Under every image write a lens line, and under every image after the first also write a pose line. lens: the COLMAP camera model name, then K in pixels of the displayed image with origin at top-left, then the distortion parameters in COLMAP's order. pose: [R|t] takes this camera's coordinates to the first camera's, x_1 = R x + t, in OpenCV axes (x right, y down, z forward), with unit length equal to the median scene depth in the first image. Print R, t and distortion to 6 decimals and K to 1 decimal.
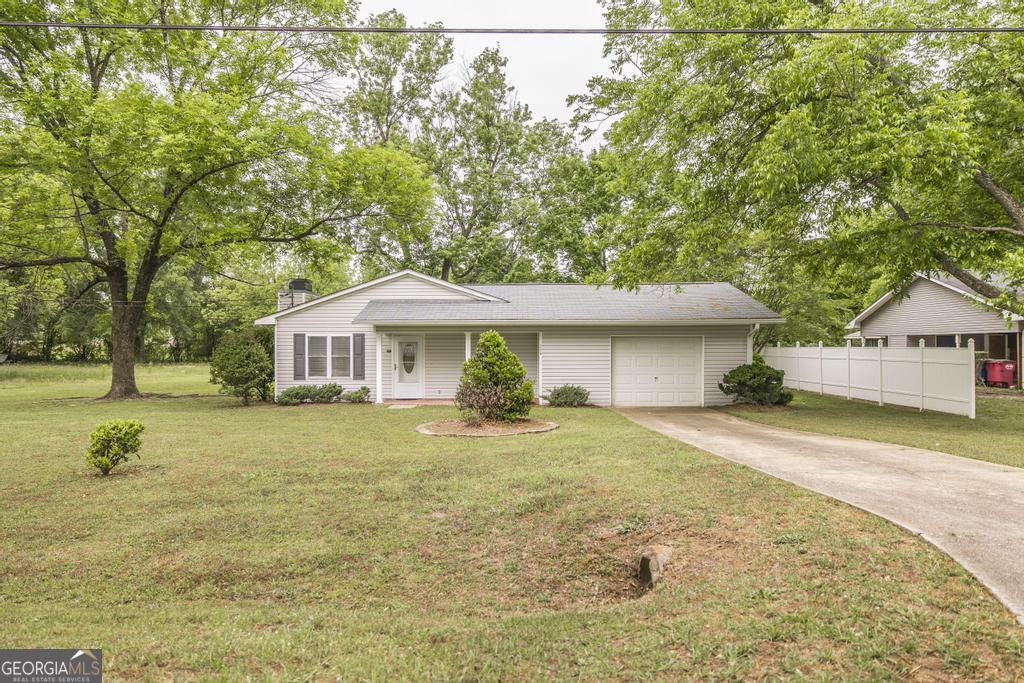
lens RADIAL K [[568.8, 0, 509.1], [0, 568.8, 347.1], [0, 0, 1]] dist [0.001097, -0.000617]
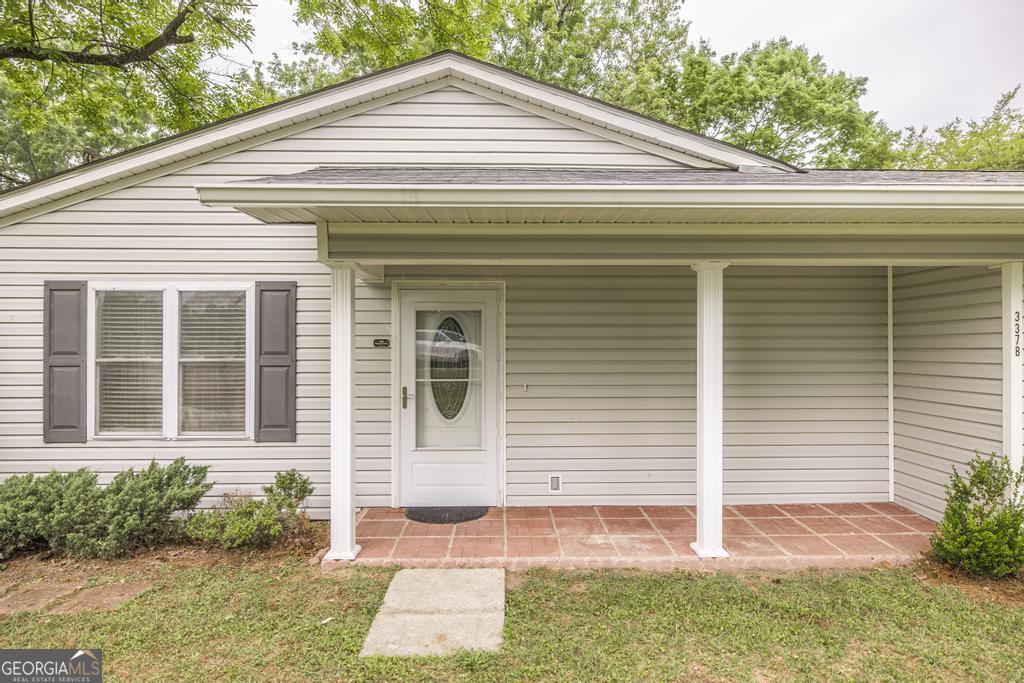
lens RADIAL K [[551.8, 0, 512.1], [0, 551.8, 341.7], [0, 0, 1]] dist [0.001224, 0.001969]
pose [[0.999529, 0.001429, 0.030643, -0.154586], [-0.001106, 0.999943, -0.010583, 0.009588], [-0.030657, 0.010544, 0.999474, 0.723166]]
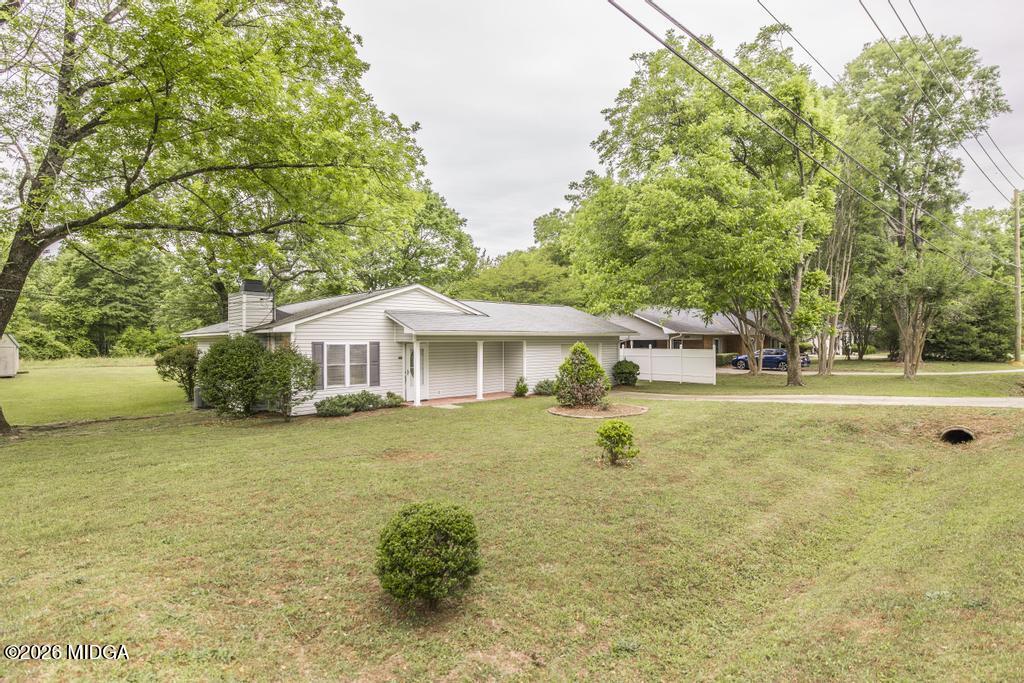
lens RADIAL K [[511.0, 0, 513.7], [0, 511.0, 341.8], [0, 0, 1]] dist [0.002390, 0.000187]
pose [[0.720831, -0.002371, 0.693107, -0.735496], [0.007012, 0.999968, -0.003871, -0.018406], [-0.693076, 0.007650, 0.720824, 0.151274]]
